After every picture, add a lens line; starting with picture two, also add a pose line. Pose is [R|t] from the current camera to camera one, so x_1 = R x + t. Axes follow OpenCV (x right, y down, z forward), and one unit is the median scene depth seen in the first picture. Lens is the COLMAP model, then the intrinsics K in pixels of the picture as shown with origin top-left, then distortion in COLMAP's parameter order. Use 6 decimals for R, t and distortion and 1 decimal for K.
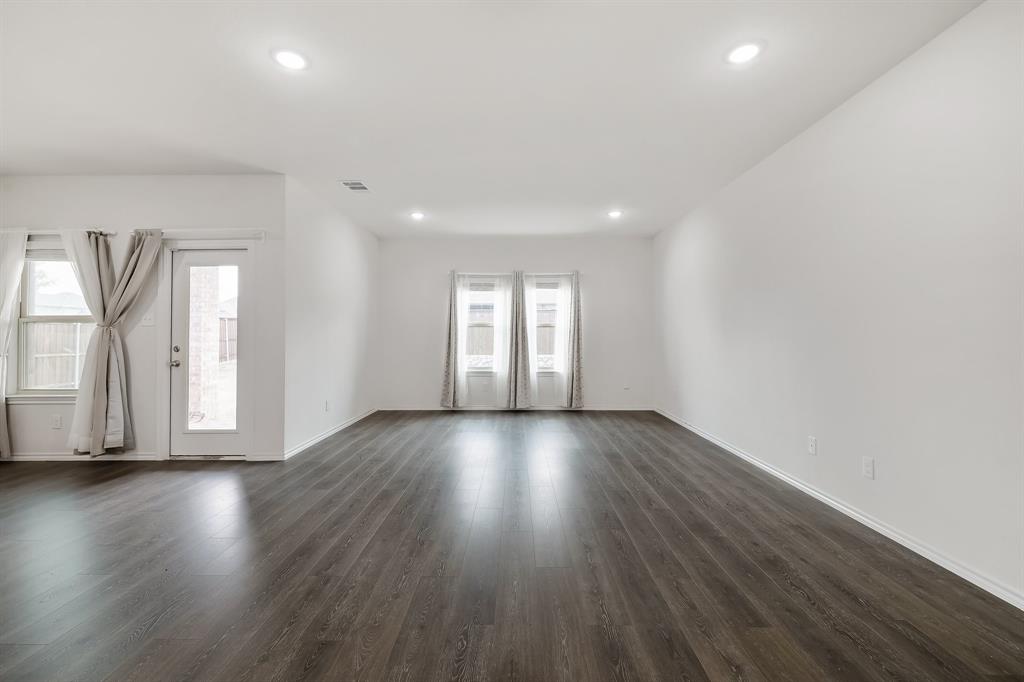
lens RADIAL K [[446.9, 0, 496.8], [0, 446.9, 335.2], [0, 0, 1]] dist [0.001677, 0.000117]
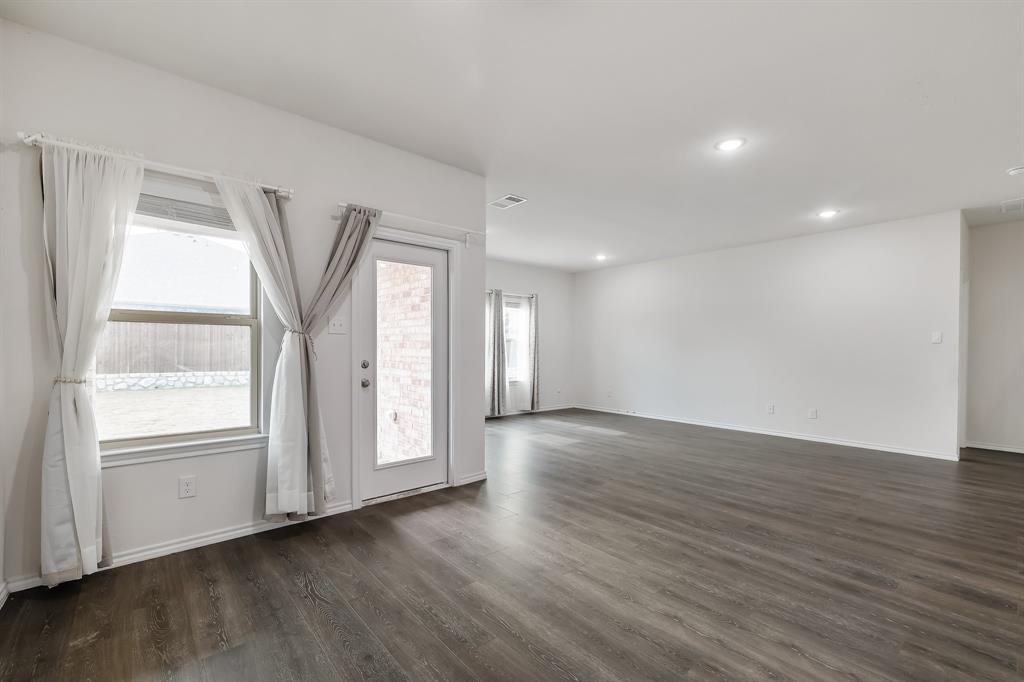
lens RADIAL K [[439.7, 0, 546.6], [0, 439.7, 353.5], [0, 0, 1]] dist [0.000777, 0.000044]
pose [[0.728196, 0.000787, 0.685368, -1.007788], [-0.008596, 0.999931, 0.007984, 0.003328], [-0.685315, -0.011705, 0.728153, 0.226826]]
